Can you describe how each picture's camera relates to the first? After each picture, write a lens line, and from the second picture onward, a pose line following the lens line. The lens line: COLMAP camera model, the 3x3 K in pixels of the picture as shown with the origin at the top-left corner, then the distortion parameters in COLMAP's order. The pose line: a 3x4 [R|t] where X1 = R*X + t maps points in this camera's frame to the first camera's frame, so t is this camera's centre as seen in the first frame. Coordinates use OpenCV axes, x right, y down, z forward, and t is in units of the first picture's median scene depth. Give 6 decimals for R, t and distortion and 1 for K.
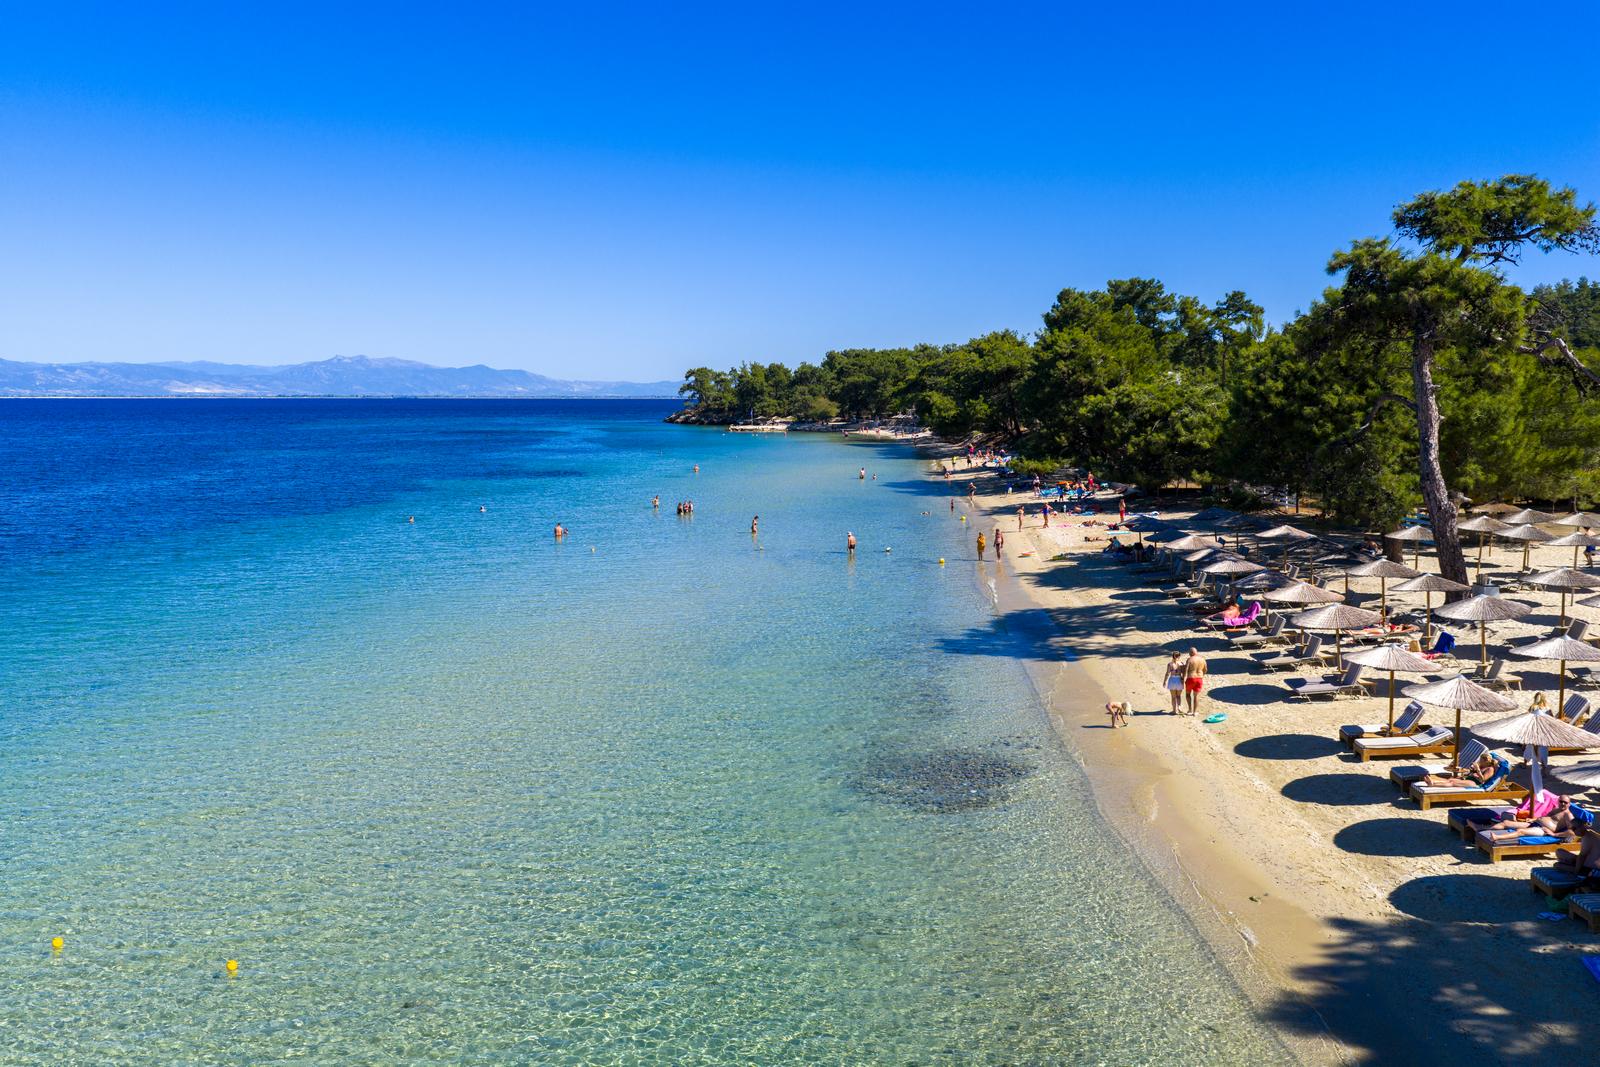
lens RADIAL K [[1309.9, 0, 800.0], [0, 1309.9, 533.5], [0, 0, 1]] dist [0.005998, -0.015653]
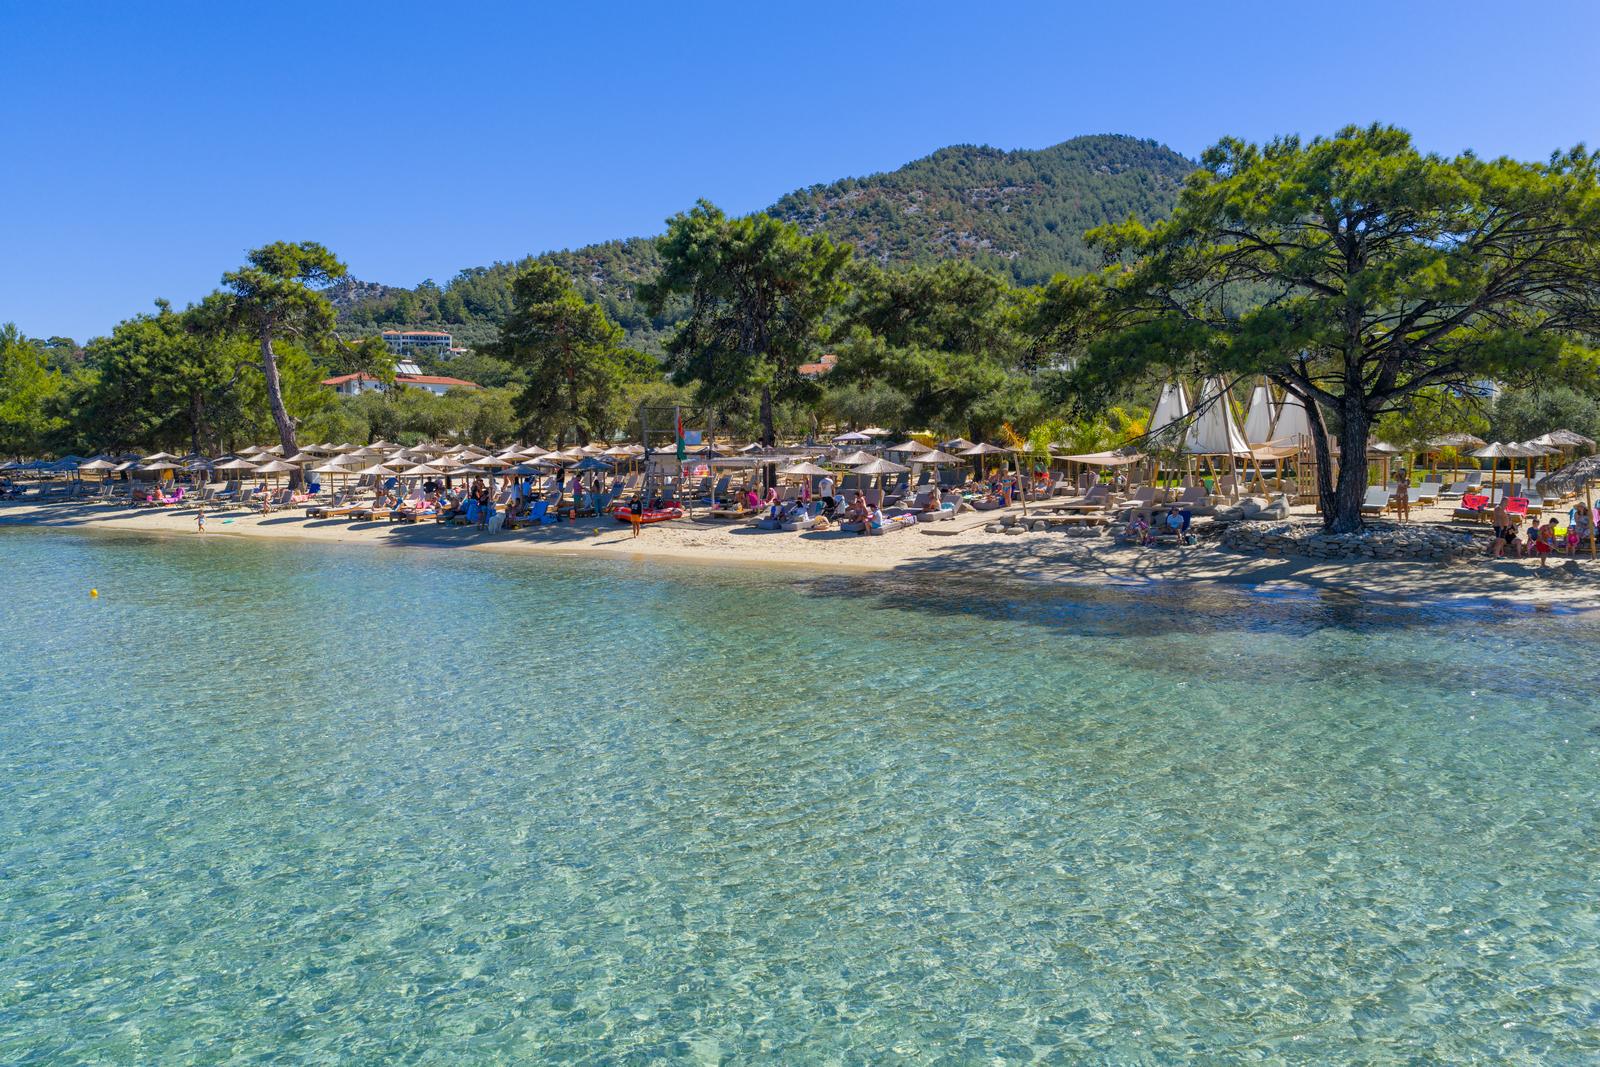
lens RADIAL K [[1309.9, 0, 800.0], [0, 1309.9, 533.5], [0, 0, 1]] dist [0.005998, -0.015653]
pose [[0.525181, -0.050744, 0.849476, -0.507071], [0.087259, 0.996170, 0.005560, 0.137057], [-0.846505, 0.071205, 0.527598, -0.387987]]
